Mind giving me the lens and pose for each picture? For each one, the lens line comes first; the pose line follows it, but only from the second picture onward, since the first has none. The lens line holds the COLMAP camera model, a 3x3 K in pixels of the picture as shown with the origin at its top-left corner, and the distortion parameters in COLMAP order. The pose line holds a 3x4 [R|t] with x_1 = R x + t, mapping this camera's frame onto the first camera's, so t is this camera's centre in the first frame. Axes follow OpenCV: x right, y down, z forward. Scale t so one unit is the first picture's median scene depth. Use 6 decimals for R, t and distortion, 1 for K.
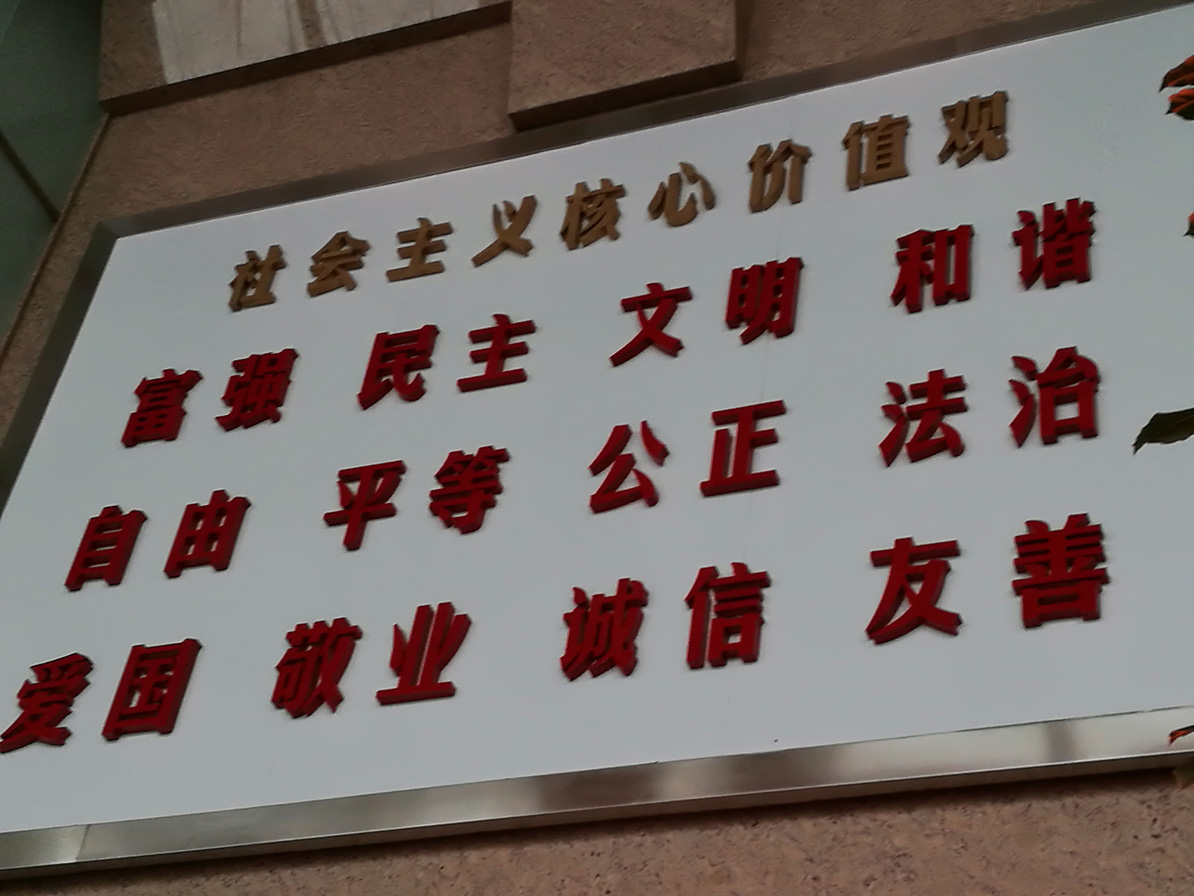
lens RADIAL K [[2114.4, 0, 603.6], [0, 2114.4, 451.2], [0, 0, 1]] dist [0.263800, -1.169401]
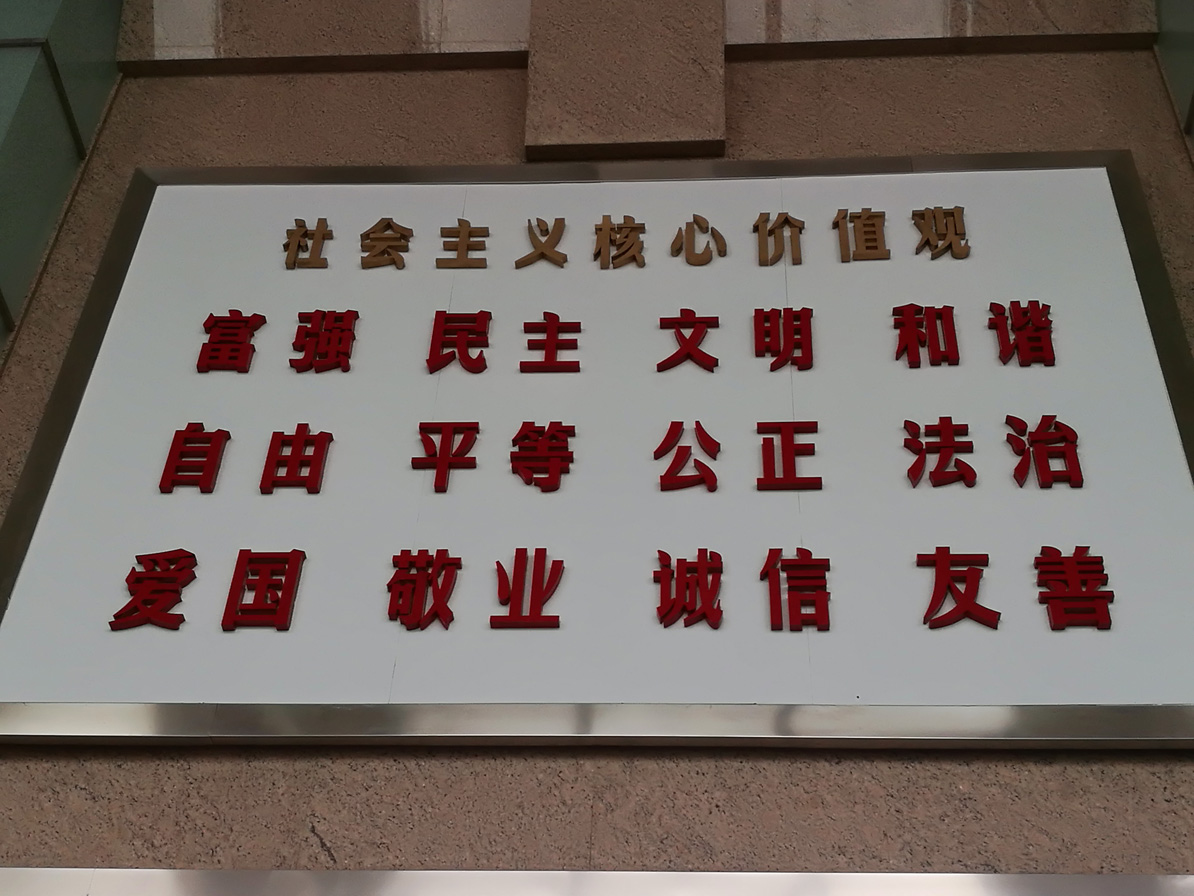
lens RADIAL K [[1663.4, 0, 605.7], [0, 1663.4, 451.5], [0, 0, 1]] dist [0.247904, -1.060242]
pose [[0.947479, 0.141827, 0.286652, -0.303703], [-0.143266, 0.989554, -0.016059, 0.026229], [-0.285936, -0.025852, 0.957900, 0.090053]]
